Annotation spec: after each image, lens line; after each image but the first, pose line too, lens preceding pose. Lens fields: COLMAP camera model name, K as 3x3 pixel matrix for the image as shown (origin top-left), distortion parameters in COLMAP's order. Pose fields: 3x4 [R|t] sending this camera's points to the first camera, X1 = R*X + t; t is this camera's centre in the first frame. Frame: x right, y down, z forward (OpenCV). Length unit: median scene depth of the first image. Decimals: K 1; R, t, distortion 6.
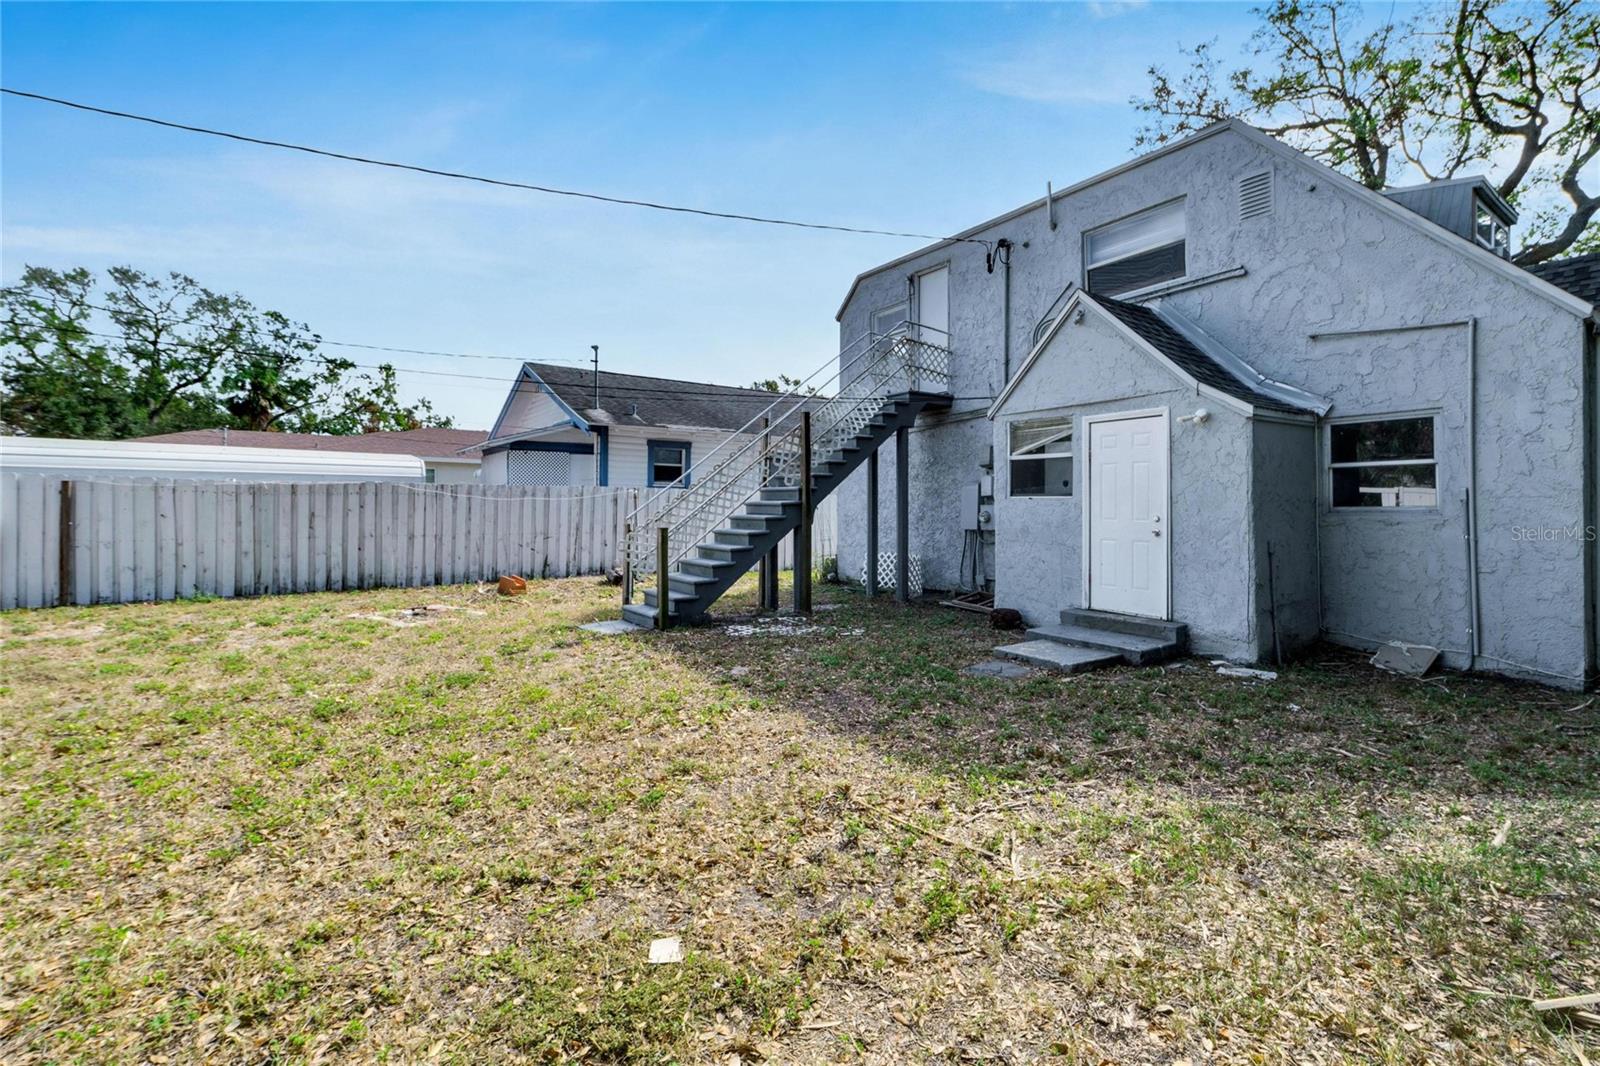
lens RADIAL K [[715.0, 0, 798.0], [0, 715.0, 505.1], [0, 0, 1]] dist [-0.006201, 0.000873]
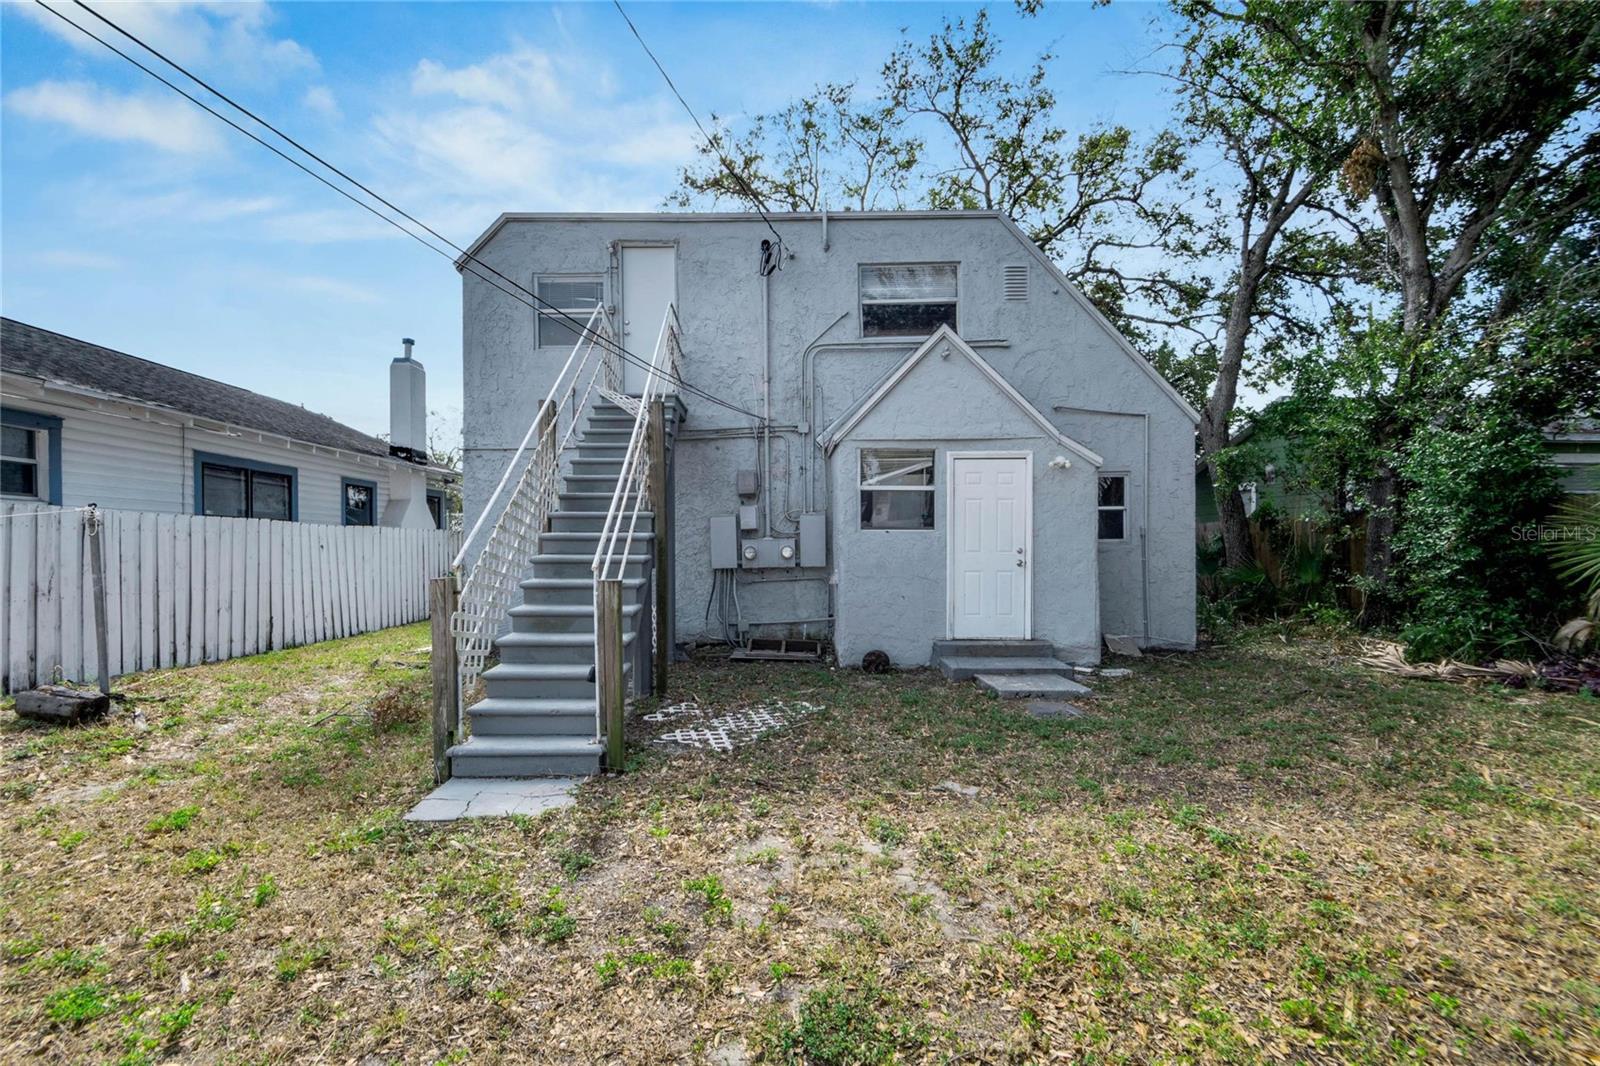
lens RADIAL K [[715.0, 0, 793.2], [0, 715.0, 557.8], [0, 0, 1]] dist [-0.006201, 0.000873]
pose [[0.561030, -0.020812, 0.827534, -0.543331], [0.004771, 0.999749, 0.021909, 0.003574], [-0.827781, -0.008344, 0.560989, 0.584475]]
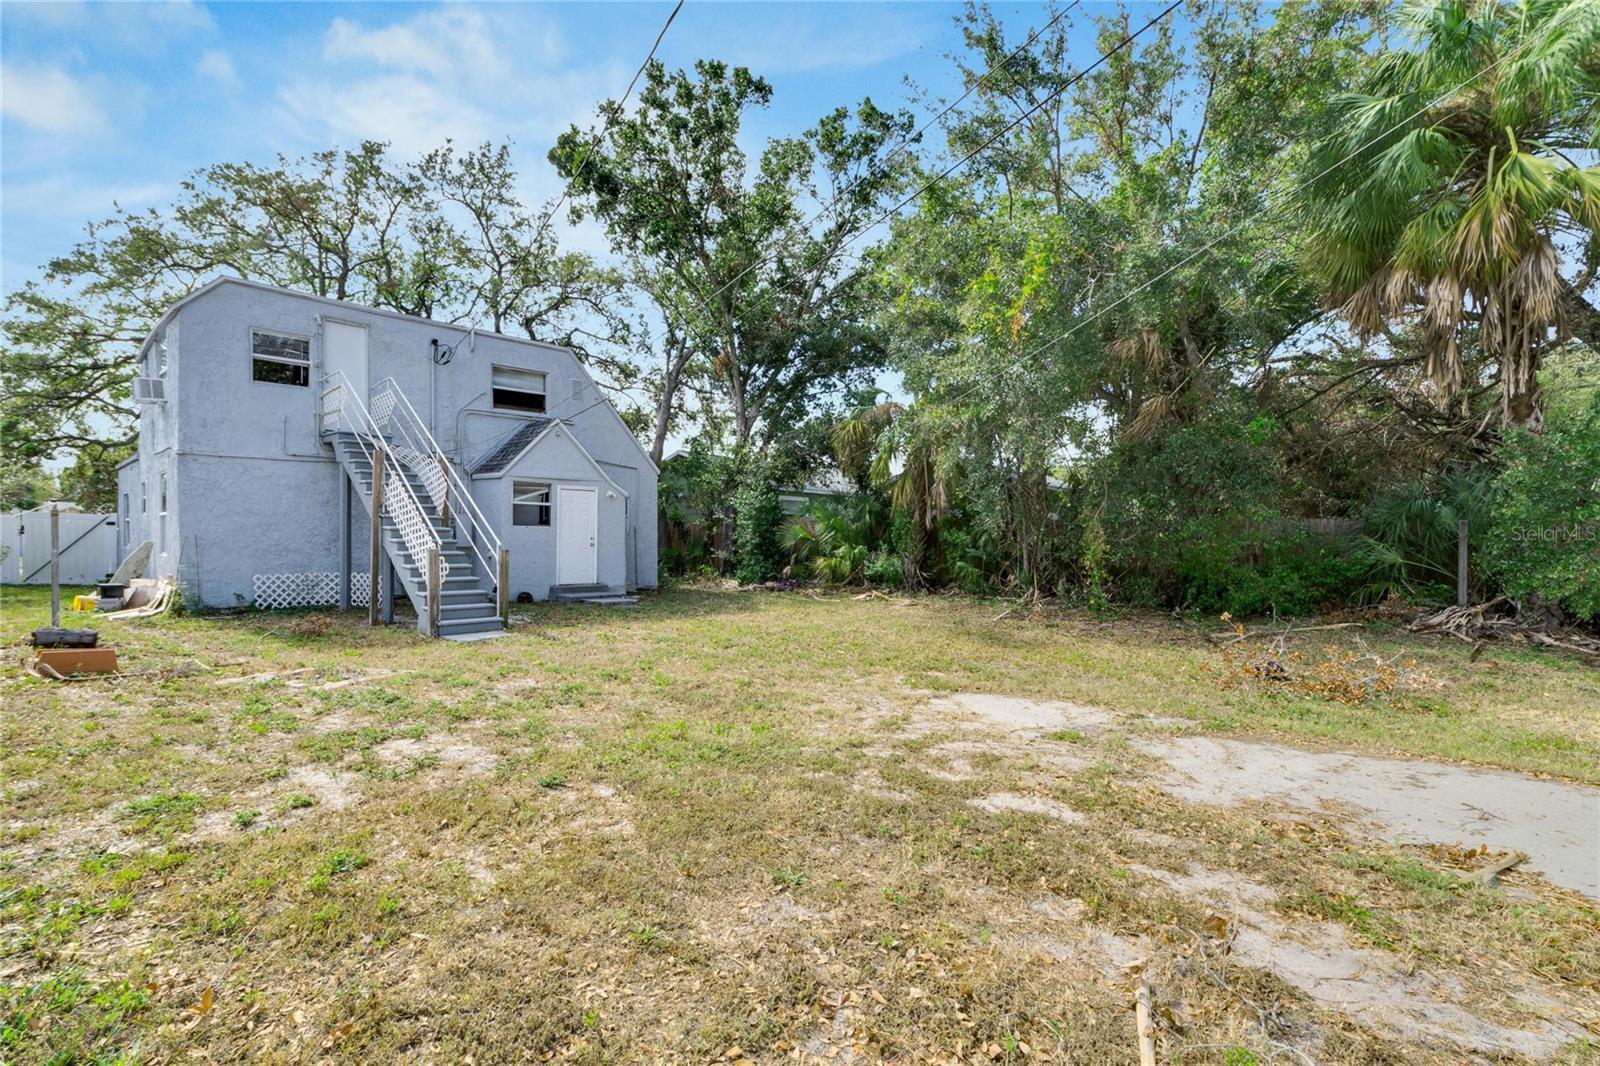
lens RADIAL K [[677.9, 0, 793.5], [0, 677.9, 543.7], [0, 0, 1]] dist [0.005068, 0.000124]
pose [[-0.216906, -0.021795, 0.975949, -1.461985], [-0.017768, 0.999673, 0.018375, -0.011199], [-0.976031, -0.013355, -0.217222, 0.742925]]
